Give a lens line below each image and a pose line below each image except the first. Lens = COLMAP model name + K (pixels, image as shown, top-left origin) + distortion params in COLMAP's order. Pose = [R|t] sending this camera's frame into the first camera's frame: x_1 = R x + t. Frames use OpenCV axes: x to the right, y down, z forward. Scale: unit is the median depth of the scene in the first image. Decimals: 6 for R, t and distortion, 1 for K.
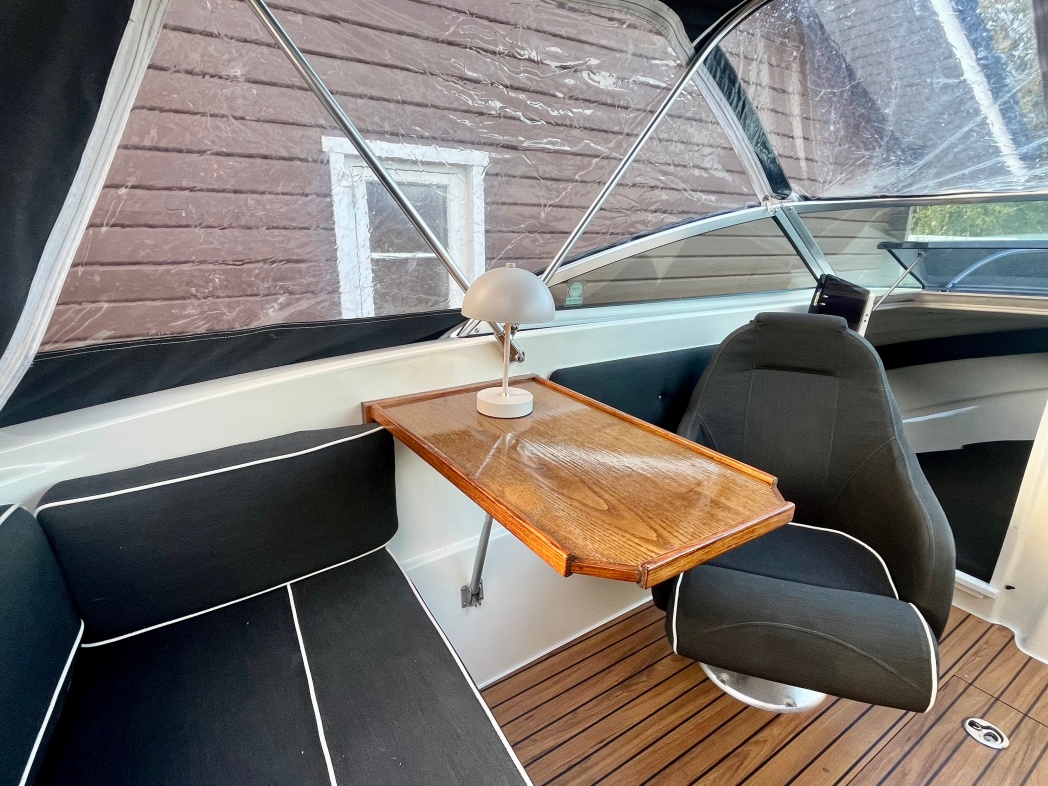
lens RADIAL K [[536.8, 0, 523.7], [0, 536.8, 388.6], [0, 0, 1]] dist [-0.001873, -0.000263]
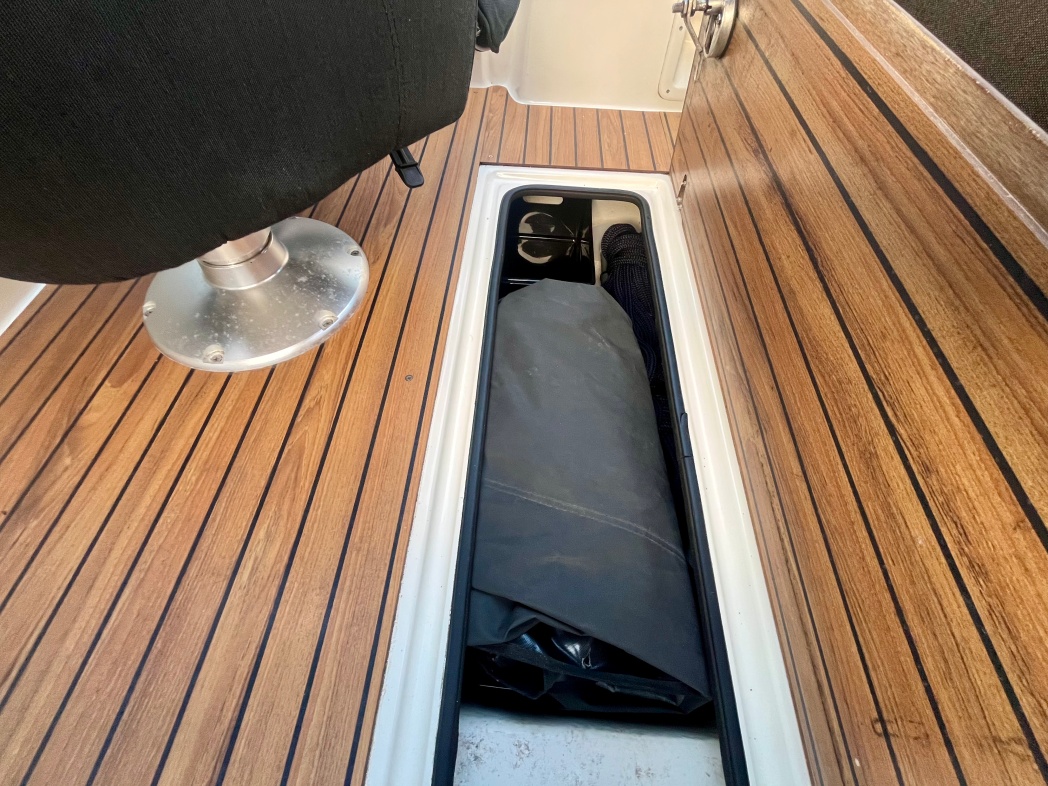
lens RADIAL K [[427.2, 0, 524.0], [0, 427.2, 393.0], [0, 0, 1]] dist [-0.002161, -0.000154]
pose [[0.594203, -0.684350, 0.422598, 0.334508], [0.206369, 0.637544, 0.742260, 0.294070], [-0.777390, -0.353842, 0.520059, 0.492825]]
